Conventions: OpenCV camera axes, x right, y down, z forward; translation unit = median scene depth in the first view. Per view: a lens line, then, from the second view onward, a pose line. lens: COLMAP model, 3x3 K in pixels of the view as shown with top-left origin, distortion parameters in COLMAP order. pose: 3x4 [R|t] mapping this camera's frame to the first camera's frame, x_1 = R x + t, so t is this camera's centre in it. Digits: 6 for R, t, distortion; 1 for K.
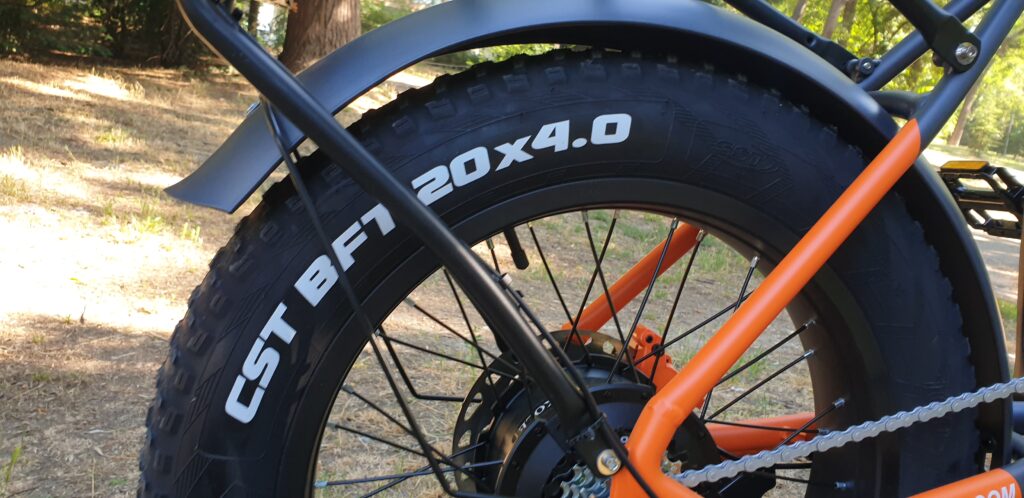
lens RADIAL K [[786.0, 0, 517.8], [0, 786.0, 247.3], [0, 0, 1]] dist [-0.016046, 0.025047]
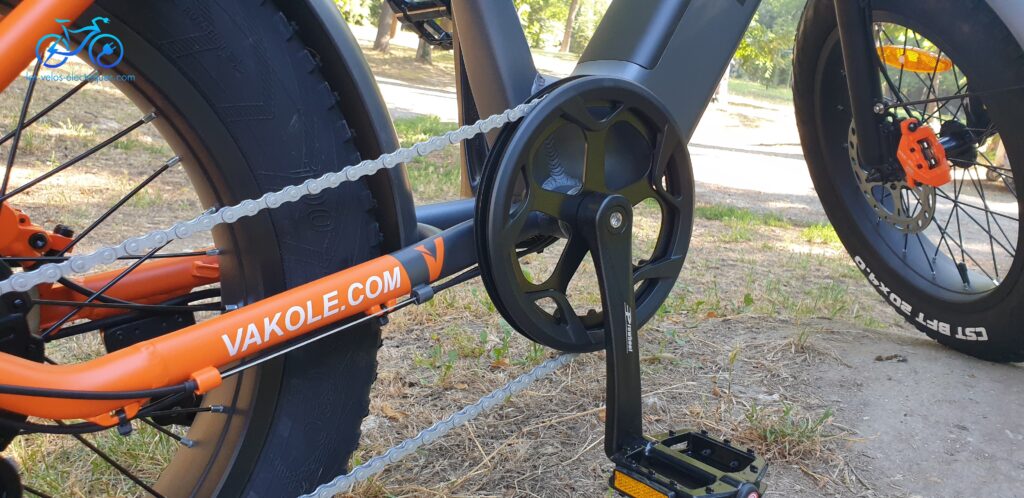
lens RADIAL K [[786.0, 0, 514.1], [0, 786.0, 248.7], [0, 0, 1]] dist [-0.016046, 0.025047]
pose [[0.907387, -0.140508, 0.396114, 0.111629], [0.102039, 0.987913, 0.116686, 0.054557], [-0.407722, -0.065460, 0.910757, 0.026143]]
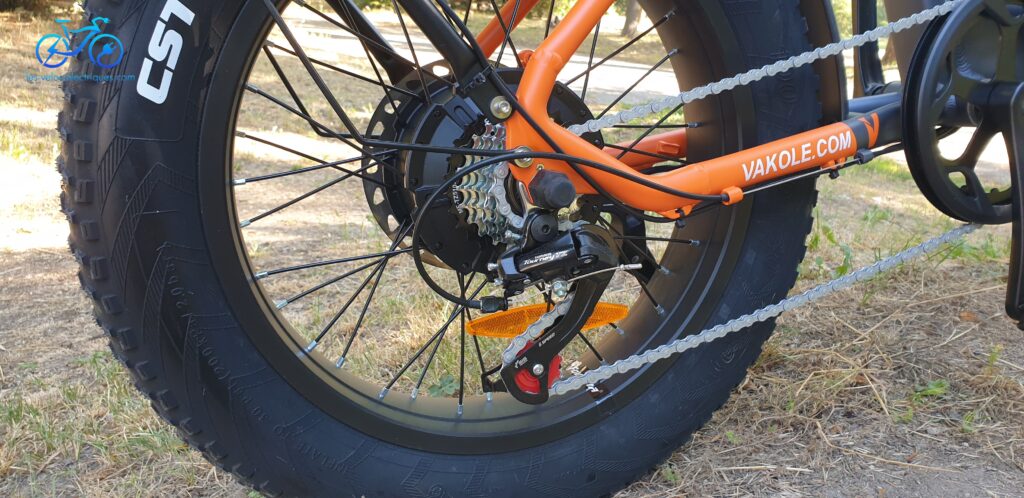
lens RADIAL K [[786.0, 0, 514.1], [0, 786.0, 253.7], [0, 0, 1]] dist [-0.016046, 0.025047]
pose [[0.985592, -0.118979, 0.120214, -0.006325], [0.106846, 0.988947, 0.102796, 0.089854], [-0.131116, -0.088471, 0.987412, -0.030487]]
